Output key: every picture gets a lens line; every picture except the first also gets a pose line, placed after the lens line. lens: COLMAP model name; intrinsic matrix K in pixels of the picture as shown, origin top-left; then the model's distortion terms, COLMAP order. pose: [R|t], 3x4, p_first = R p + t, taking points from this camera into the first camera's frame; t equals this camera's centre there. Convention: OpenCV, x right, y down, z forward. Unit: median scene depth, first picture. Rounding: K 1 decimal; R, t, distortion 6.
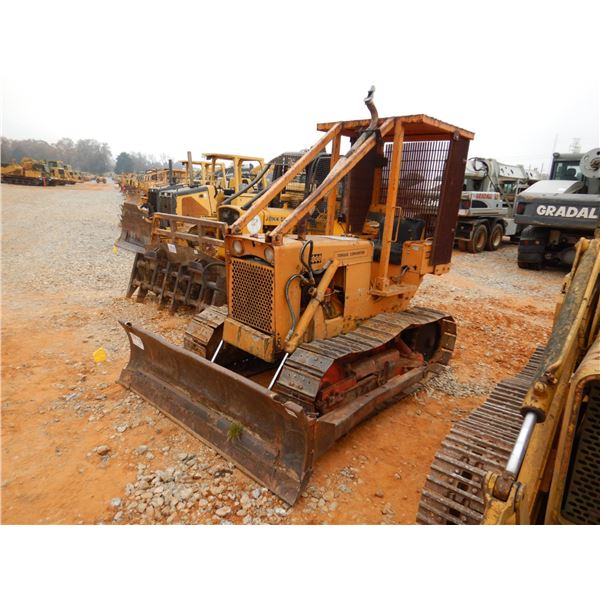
lens RADIAL K [[425.8, 0, 297.4], [0, 425.8, 302.3], [0, 0, 1]] dist [0.005278, 0.004354]
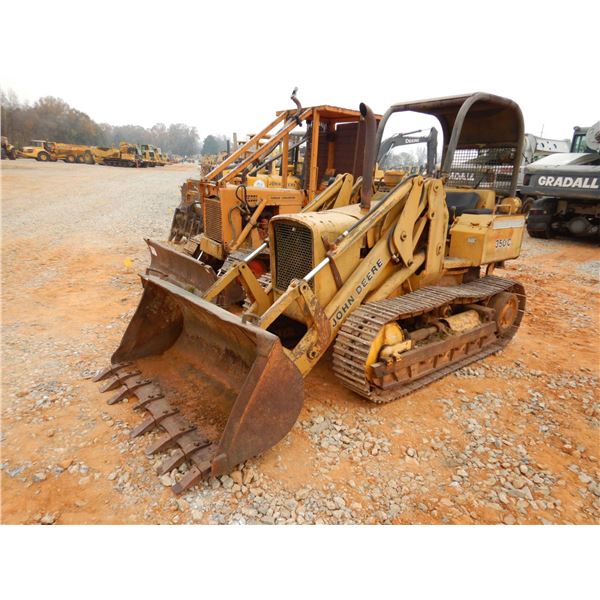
lens RADIAL K [[425.8, 0, 297.4], [0, 425.8, 302.3], [0, 0, 1]] dist [0.005278, 0.004354]
pose [[0.983502, 0.047478, -0.174557, 0.170018], [-0.040268, 0.998192, 0.044620, 0.070451], [0.176360, -0.036855, 0.983636, -0.191472]]
